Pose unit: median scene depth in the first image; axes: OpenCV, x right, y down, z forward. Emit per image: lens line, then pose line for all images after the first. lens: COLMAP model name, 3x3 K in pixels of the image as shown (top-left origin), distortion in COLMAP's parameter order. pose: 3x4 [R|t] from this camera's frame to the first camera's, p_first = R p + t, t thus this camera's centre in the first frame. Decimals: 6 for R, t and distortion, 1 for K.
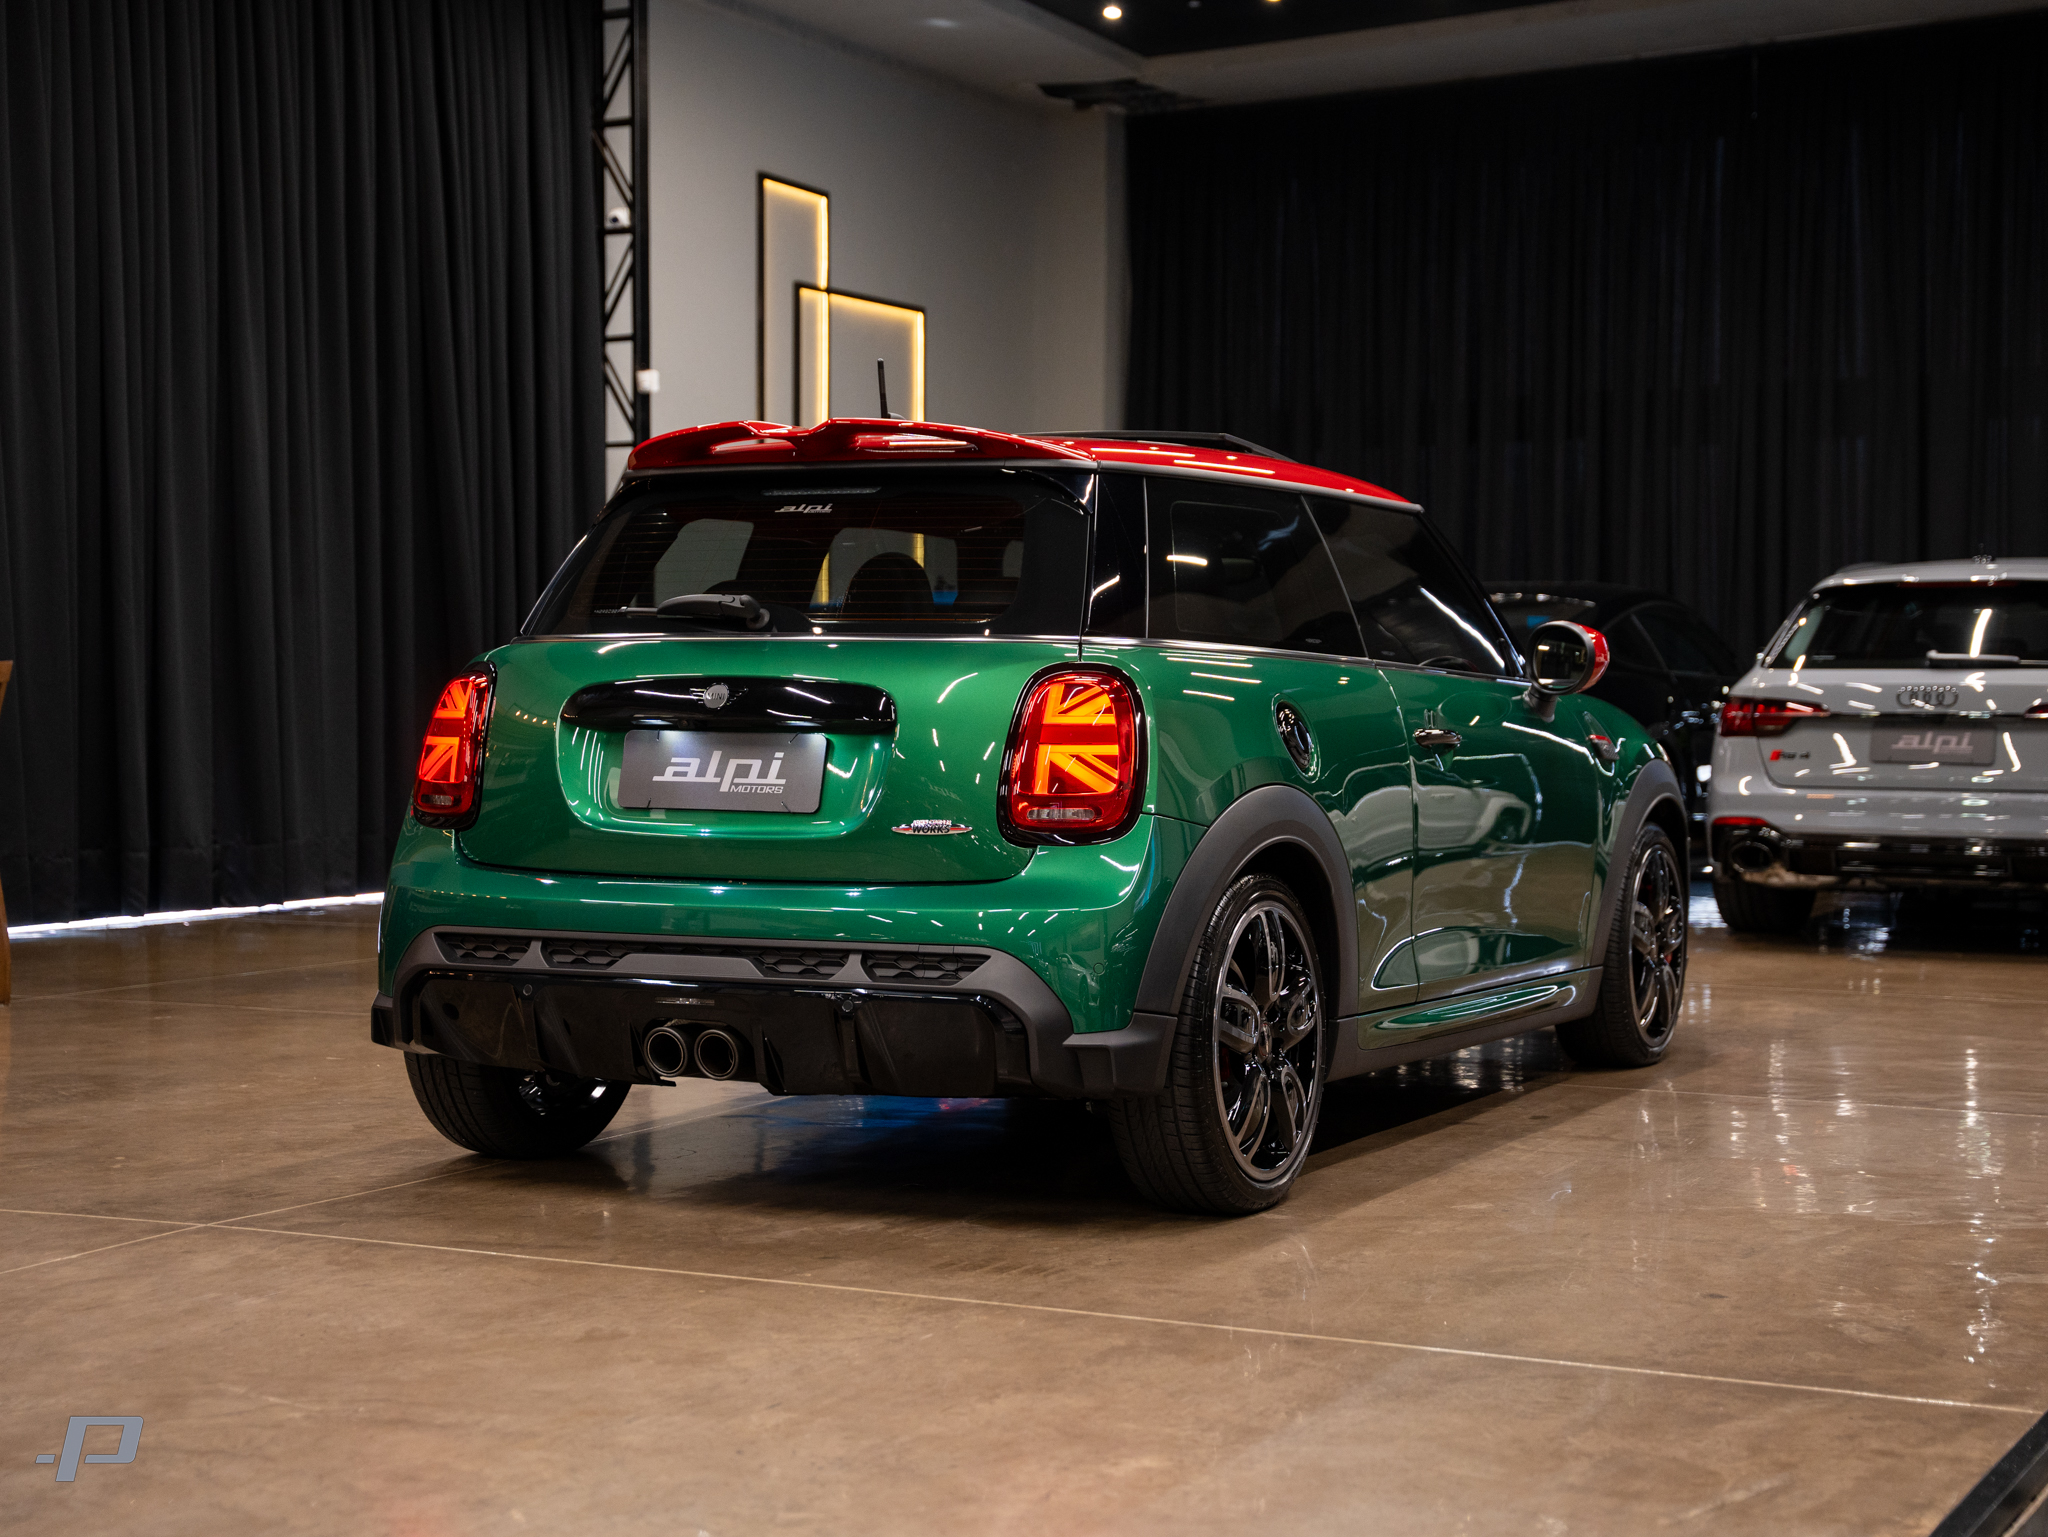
lens RADIAL K [[3290.3, 0, 1030.5], [0, 3290.3, 755.8], [0, 0, 1]] dist [0.032814, 0.000000]
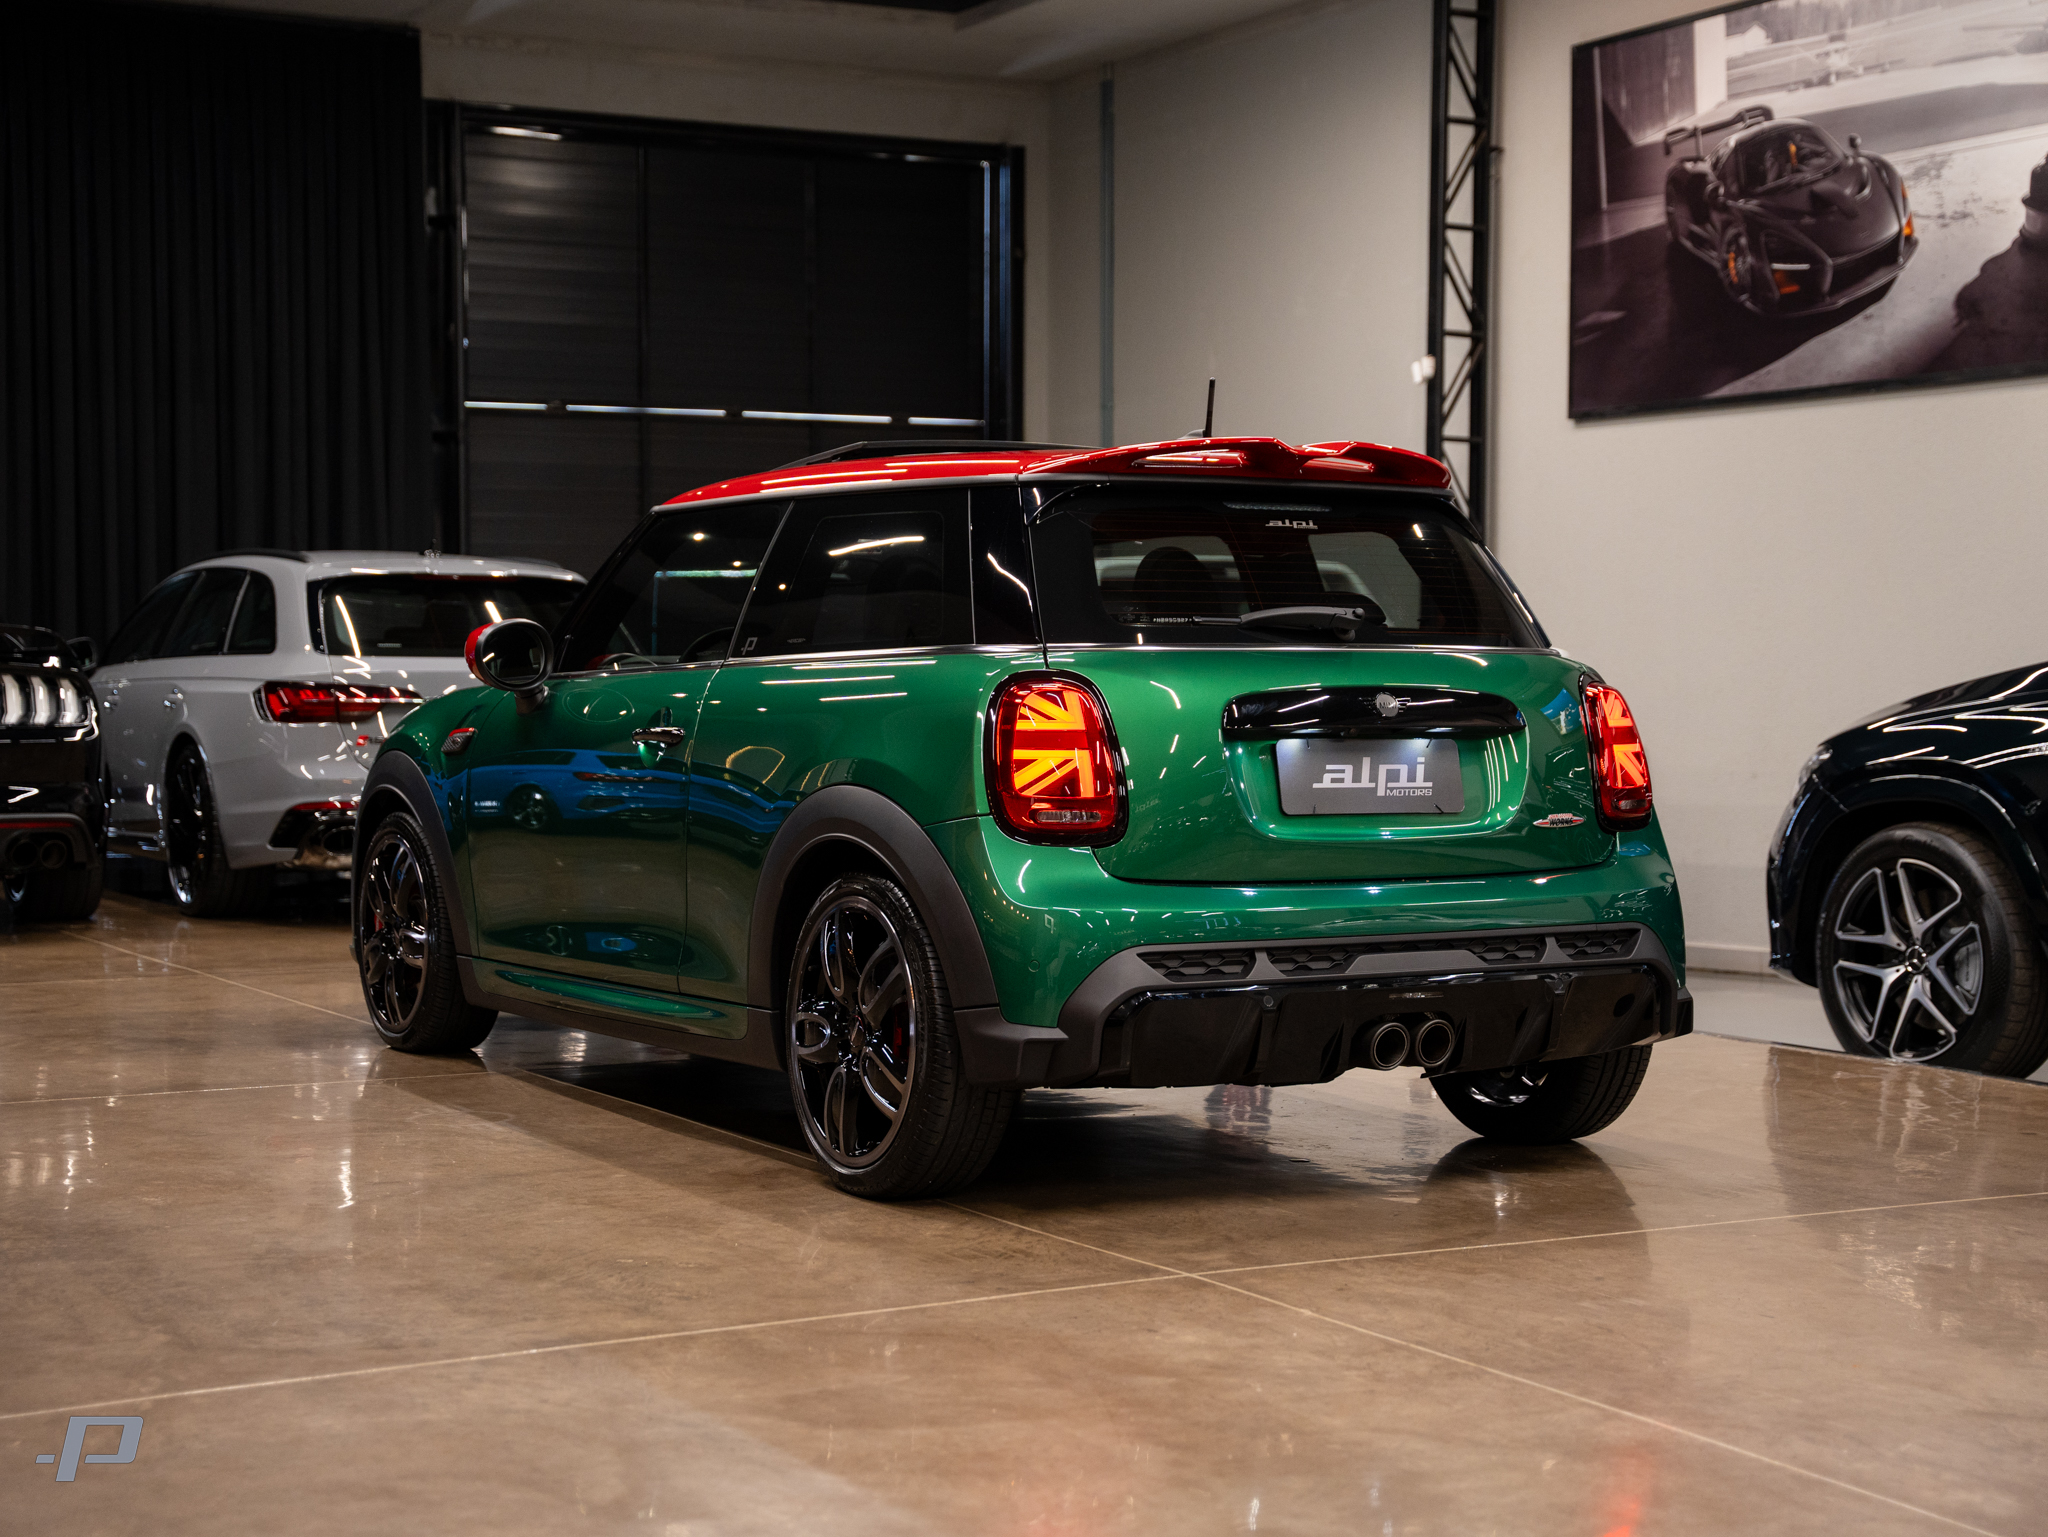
lens RADIAL K [[3389.1, 0, 1024.2], [0, 3389.1, 760.5], [0, 0, 1]] dist [0.059405, 0.000000]
pose [[0.550822, -0.023886, 0.834281, -1.047859], [0.014521, 0.999713, 0.019034, -0.022459], [-0.834496, 0.001630, 0.551011, 0.493450]]
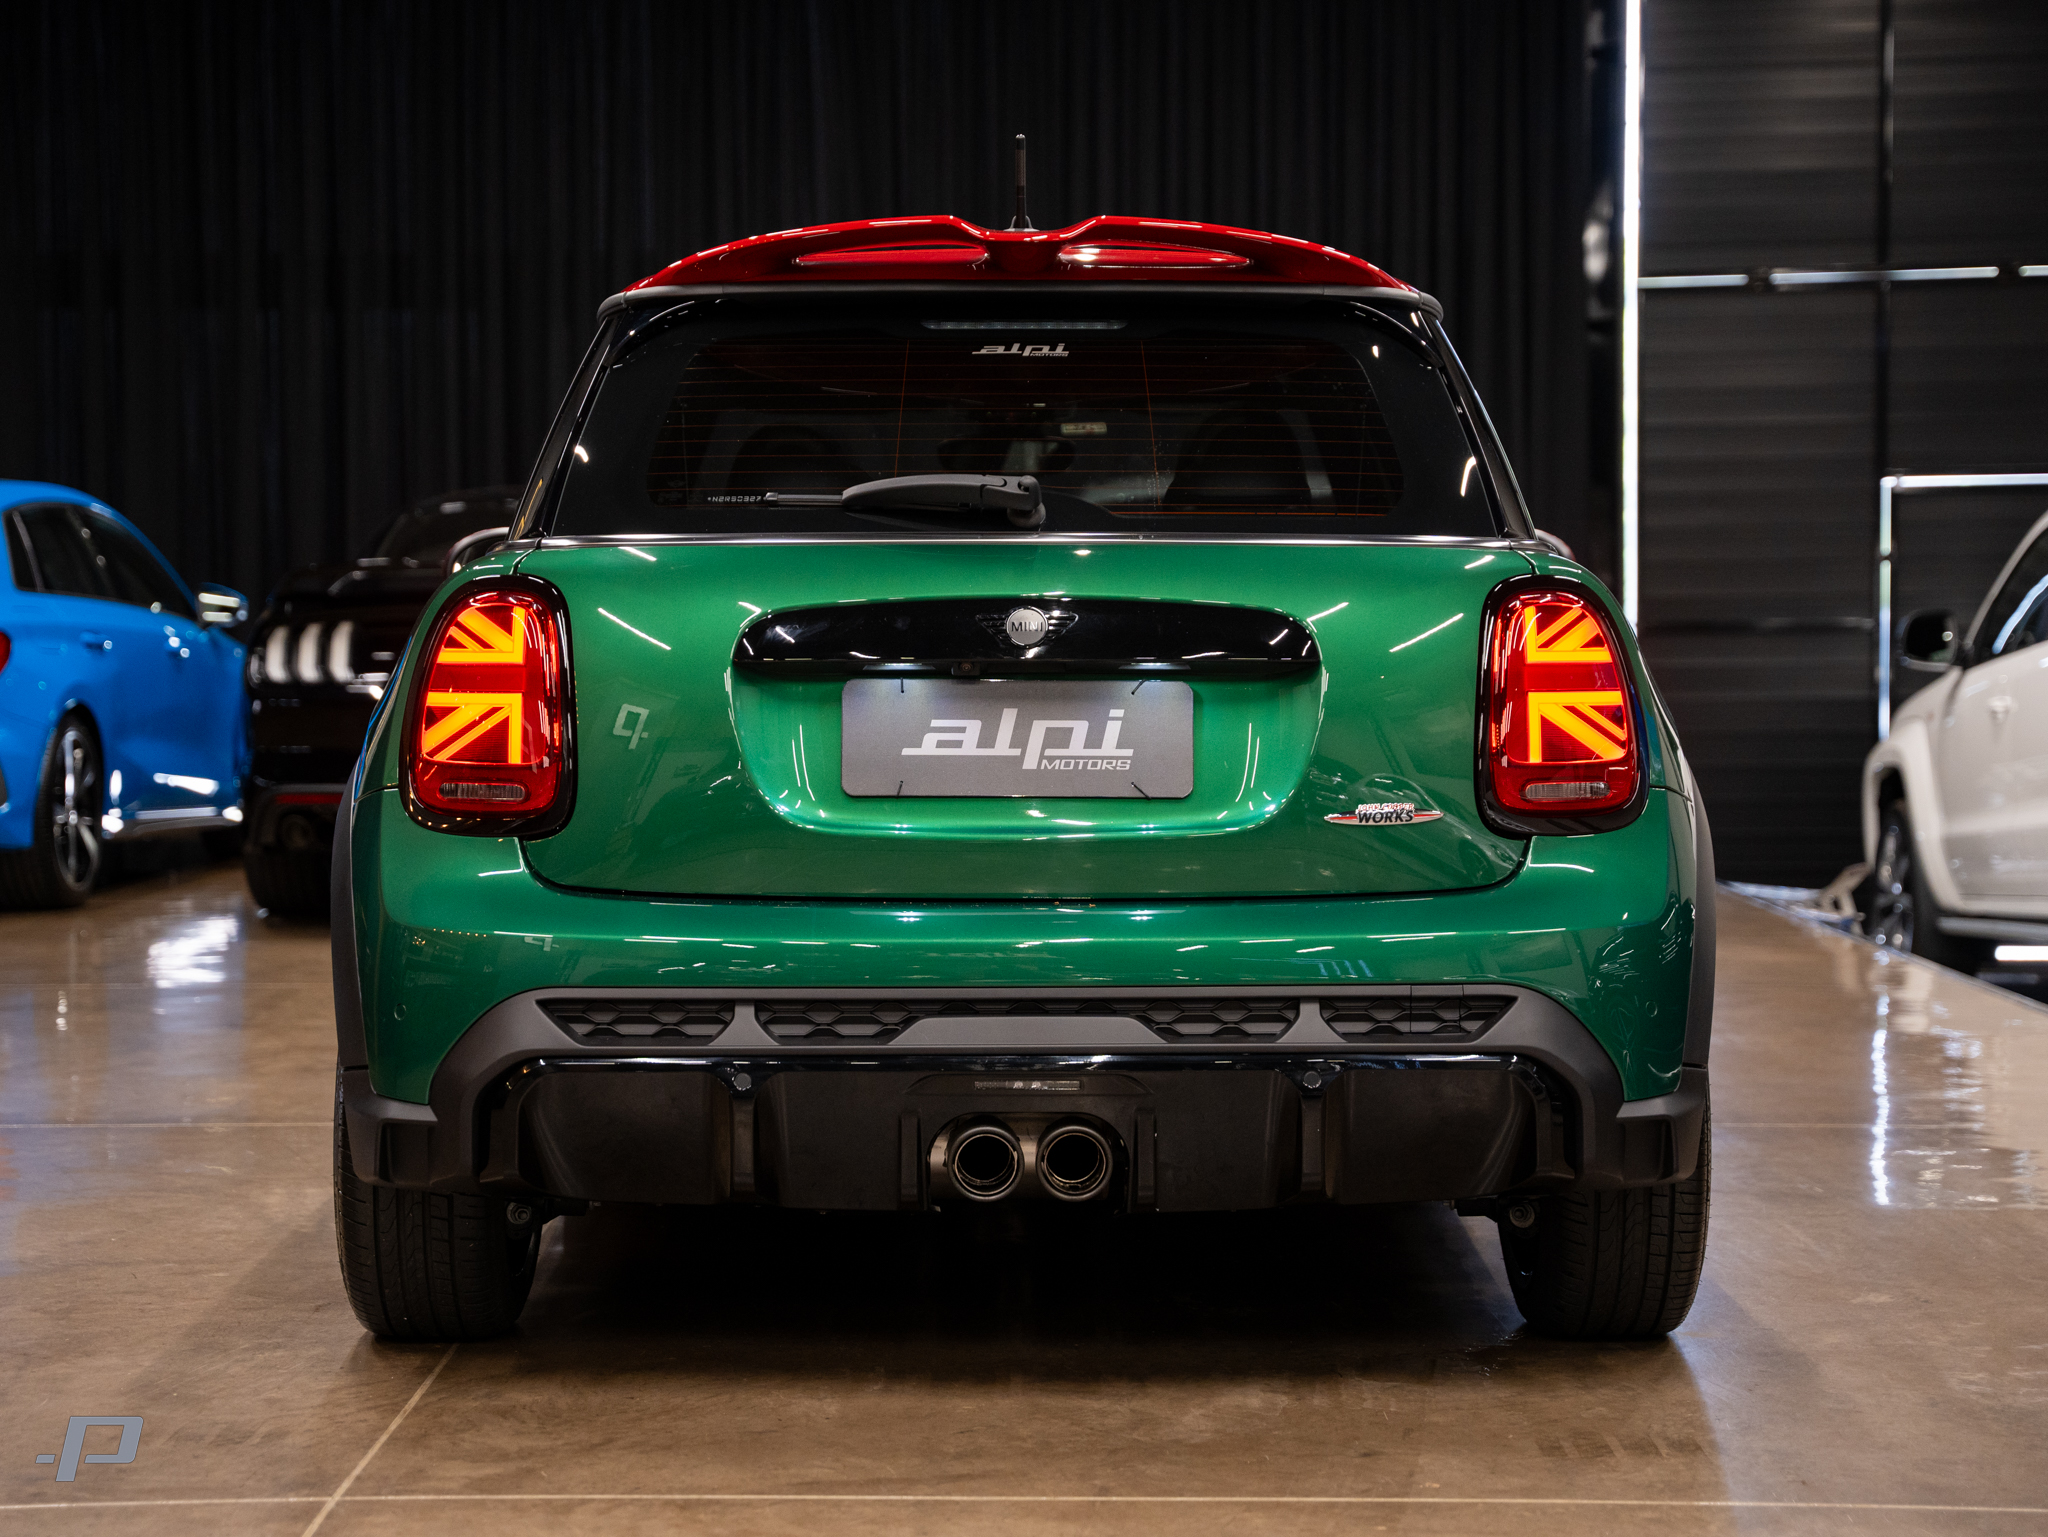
lens RADIAL K [[3794.2, 0, 1022.2], [0, 3794.2, 765.7], [0, 0, 1]] dist [0.198808, 0.000000]
pose [[0.896621, -0.022125, 0.442246, -0.431909], [0.013857, 0.999664, 0.021917, -0.006723], [-0.442582, -0.013523, 0.896626, 0.304392]]
